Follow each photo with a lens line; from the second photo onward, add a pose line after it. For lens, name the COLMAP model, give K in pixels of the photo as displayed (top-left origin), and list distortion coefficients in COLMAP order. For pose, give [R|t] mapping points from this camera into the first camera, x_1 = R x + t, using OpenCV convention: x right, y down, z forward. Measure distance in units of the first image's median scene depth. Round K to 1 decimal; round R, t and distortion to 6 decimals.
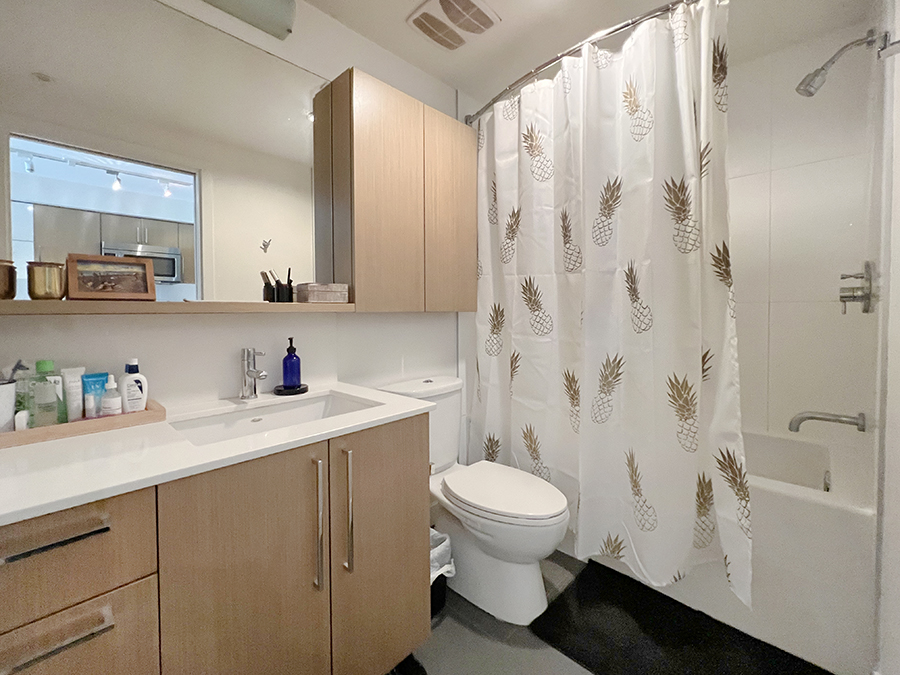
lens RADIAL K [[384.8, 0, 427.2], [0, 384.8, 319.6], [0, 0, 1]] dist [-0.001531, -0.000243]
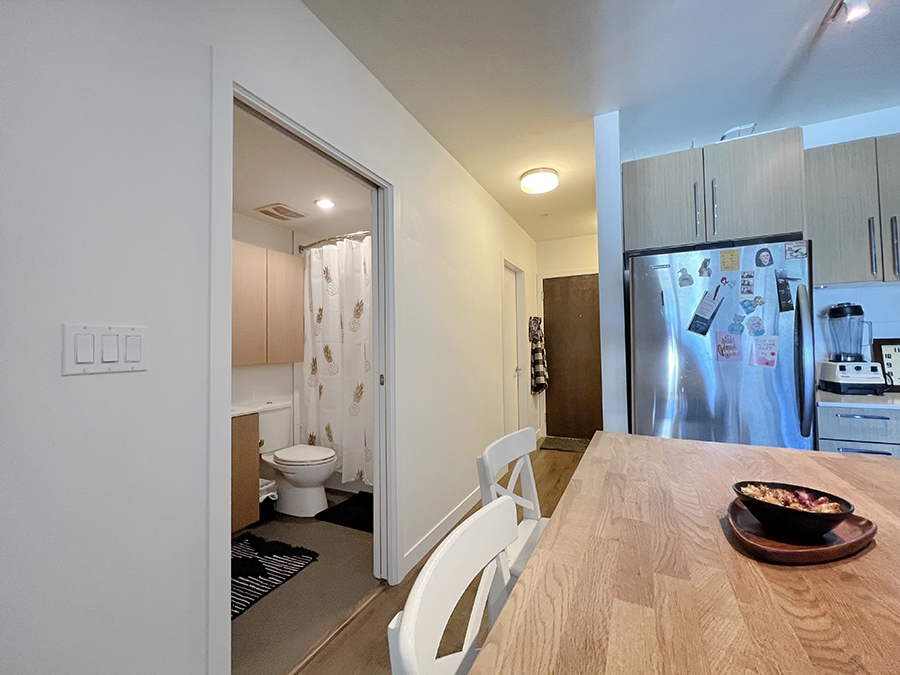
lens RADIAL K [[380.3, 0, 448.6], [0, 380.3, 335.0], [0, 0, 1]] dist [-0.000799, 0.000087]
pose [[0.943769, 0.003417, 0.330587, 0.214088], [0.015694, 0.998356, -0.055123, -0.042001], [-0.330232, 0.057212, 0.942165, -0.982142]]
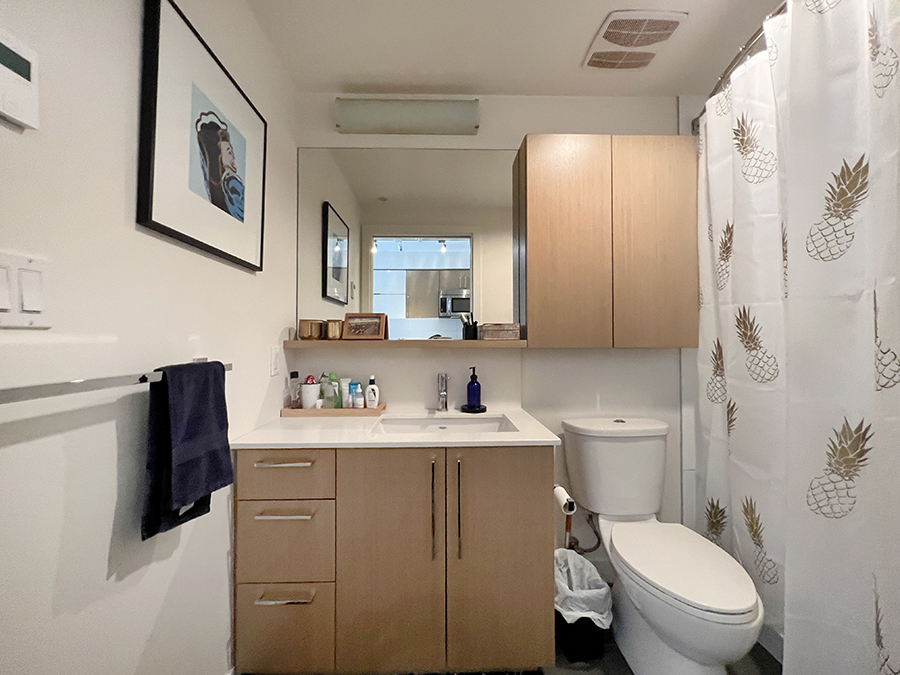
lens RADIAL K [[380.3, 0, 448.6], [0, 380.3, 335.0], [0, 0, 1]] dist [-0.000799, 0.000087]
pose [[0.730036, -0.002193, -0.683405, 0.358378], [-0.017839, 0.999593, -0.022264, -0.024697], [0.683175, 0.028445, 0.729700, 0.025729]]
